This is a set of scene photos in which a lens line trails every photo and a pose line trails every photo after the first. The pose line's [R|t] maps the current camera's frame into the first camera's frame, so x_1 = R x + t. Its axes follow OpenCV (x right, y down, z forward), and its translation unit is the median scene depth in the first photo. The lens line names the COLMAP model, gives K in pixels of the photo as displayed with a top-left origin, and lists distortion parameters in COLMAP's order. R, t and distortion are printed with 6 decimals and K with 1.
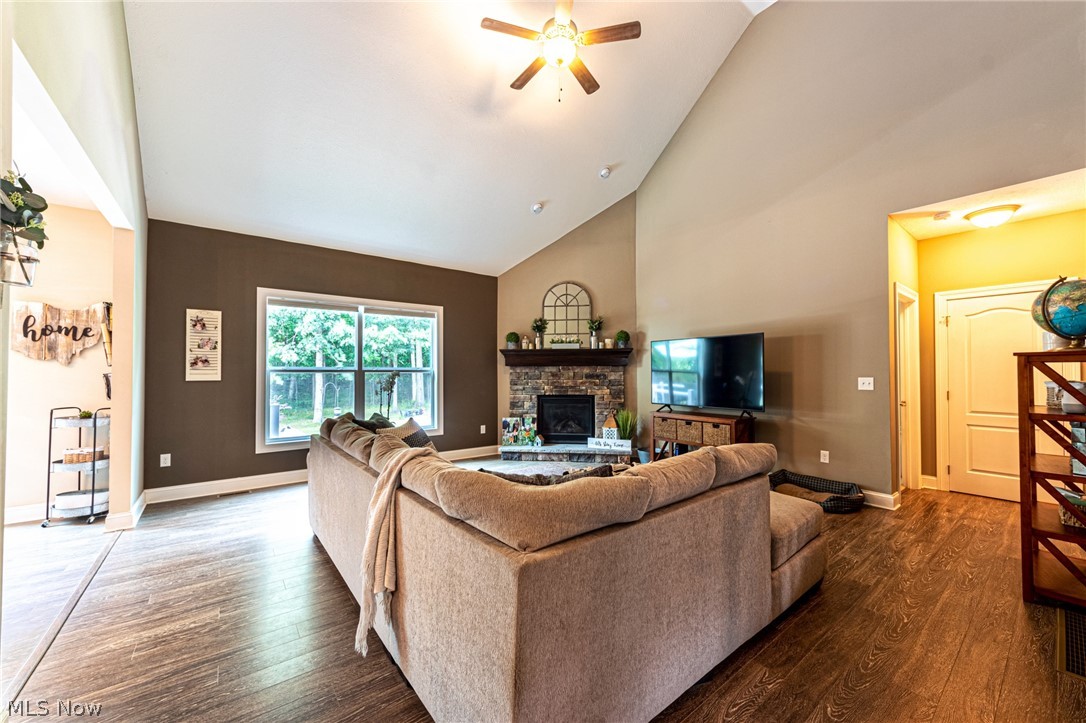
lens RADIAL K [[407.3, 0, 540.8], [0, 407.3, 368.9], [0, 0, 1]] dist [-0.002027, -0.000968]
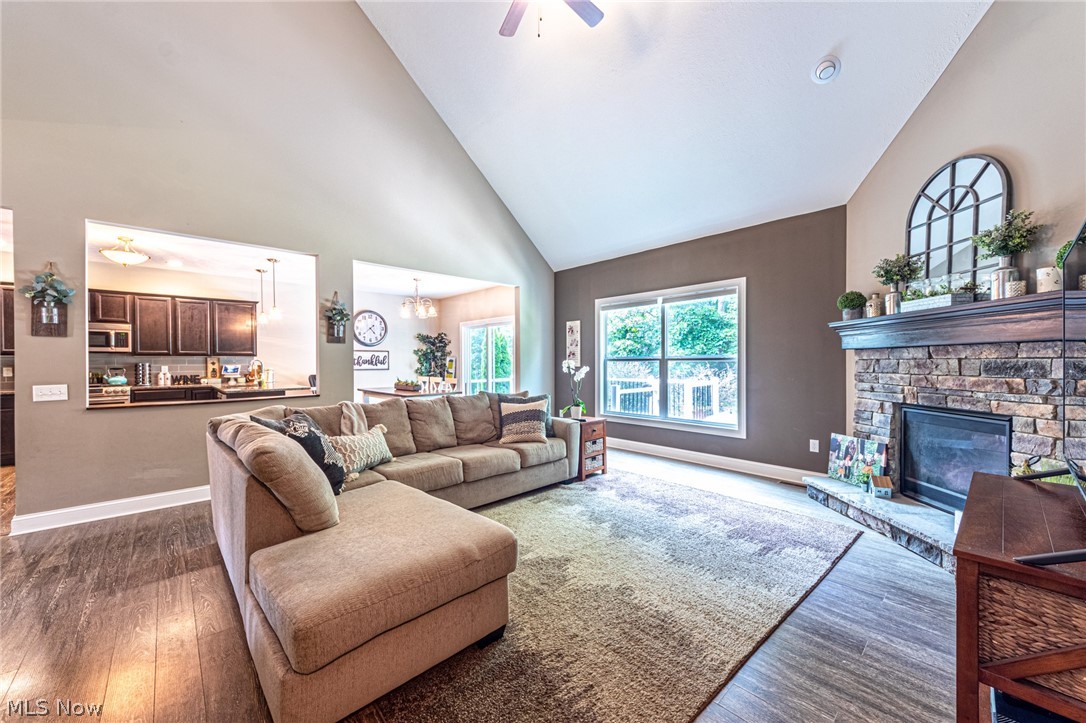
lens RADIAL K [[407.3, 0, 533.8], [0, 407.3, 363.4], [0, 0, 1]] dist [-0.002027, -0.000968]
pose [[0.080128, 0.004819, -0.996773, 0.533052], [0.015254, 0.999865, 0.006060, 0.003515], [0.996668, -0.015690, 0.080044, 0.546958]]
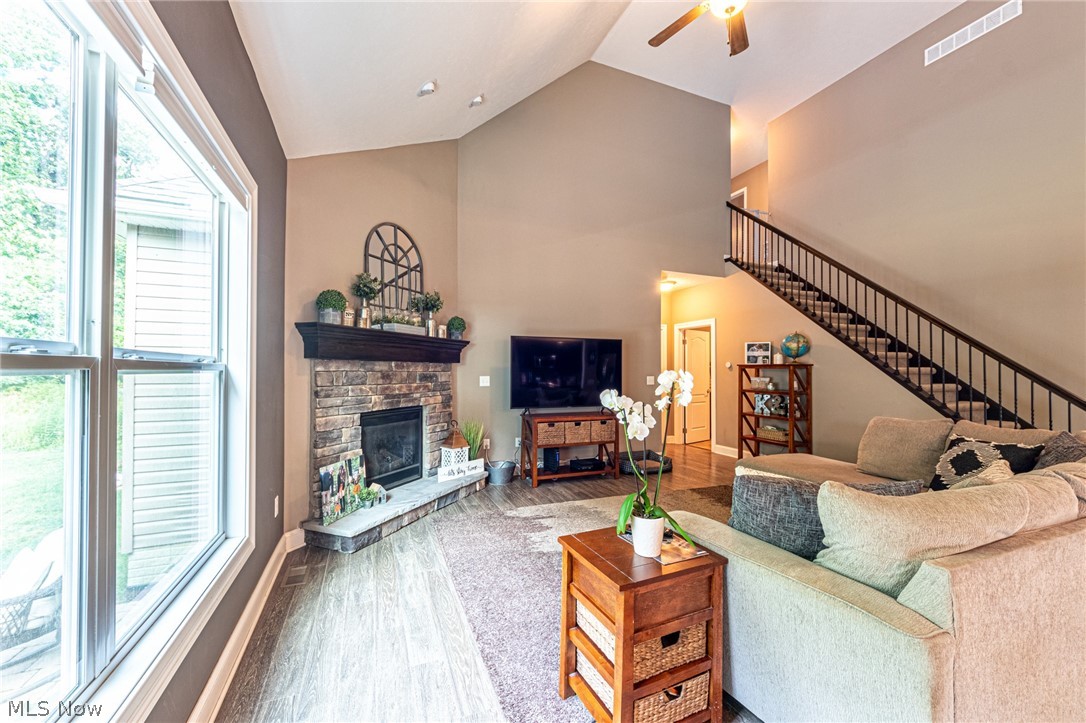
lens RADIAL K [[407.3, 0, 534.5], [0, 407.3, 368.7], [0, 0, 1]] dist [-0.002027, -0.000968]
pose [[0.264744, 0.011131, 0.964254, -0.525923], [-0.014122, 0.999871, -0.007665, 0.006180], [-0.964215, -0.011588, 0.264868, 0.701368]]
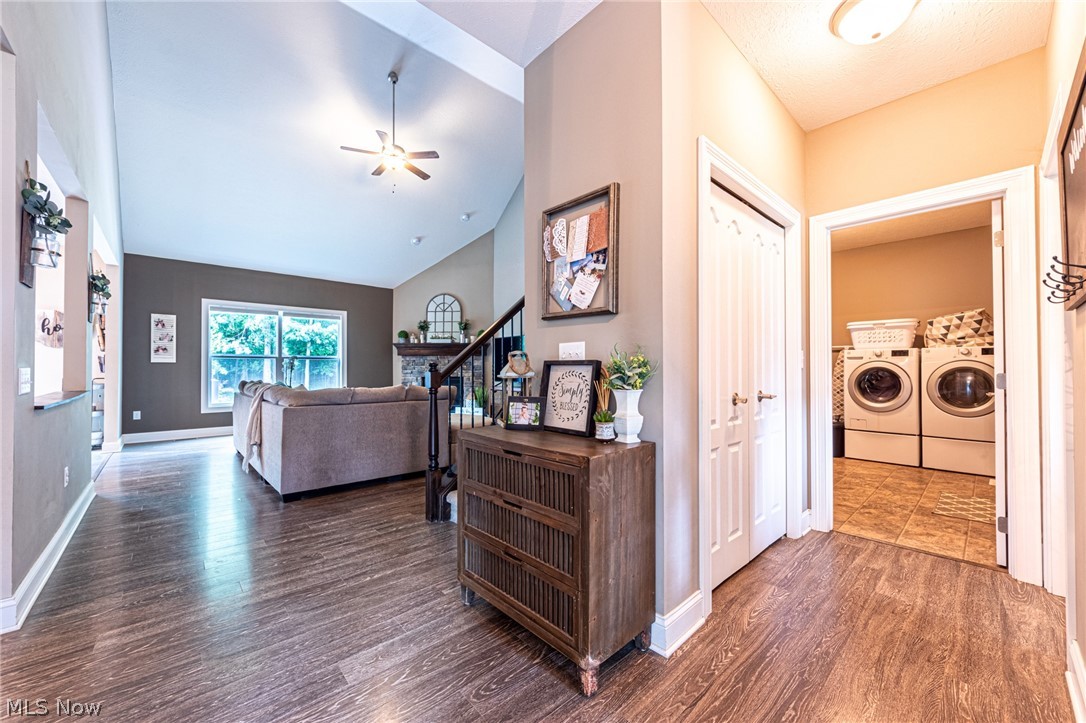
lens RADIAL K [[407.3, 0, 538.8], [0, 407.3, 367.6], [0, 0, 1]] dist [-0.002027, -0.000968]
pose [[0.997334, 0.001682, 0.072958, 0.311923], [-0.002065, 0.999984, 0.005179, 0.027705], [-0.072948, -0.005316, 0.997322, -0.422310]]
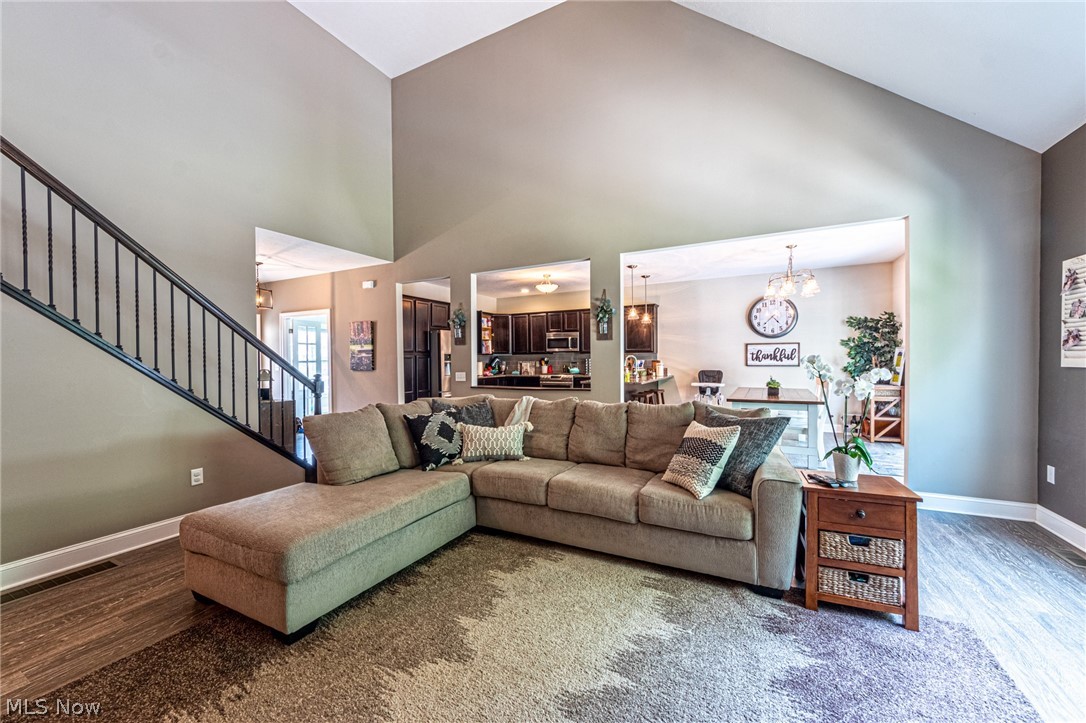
lens RADIAL K [[407.3, 0, 544.5], [0, 407.3, 364.7], [0, 0, 1]] dist [-0.002027, -0.000968]
pose [[-0.906328, 0.016337, -0.422260, 0.150511], [0.015884, 0.999863, 0.004591, 0.006243], [0.422277, -0.002546, -0.906463, 0.922381]]
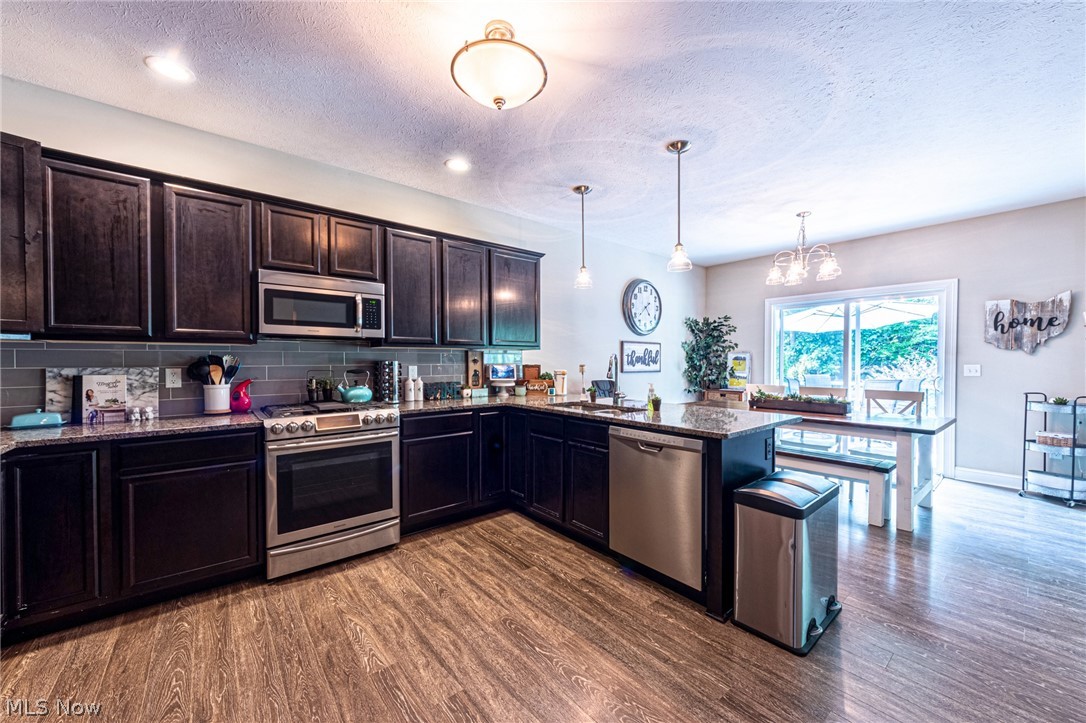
lens RADIAL K [[407.3, 0, 532.5], [0, 407.3, 367.4], [0, 0, 1]] dist [-0.002027, -0.000968]
pose [[0.020660, 0.019473, -0.999597, -0.073868], [0.010840, 0.999747, 0.019700, -0.005964], [0.999728, -0.011243, 0.020444, -0.241765]]
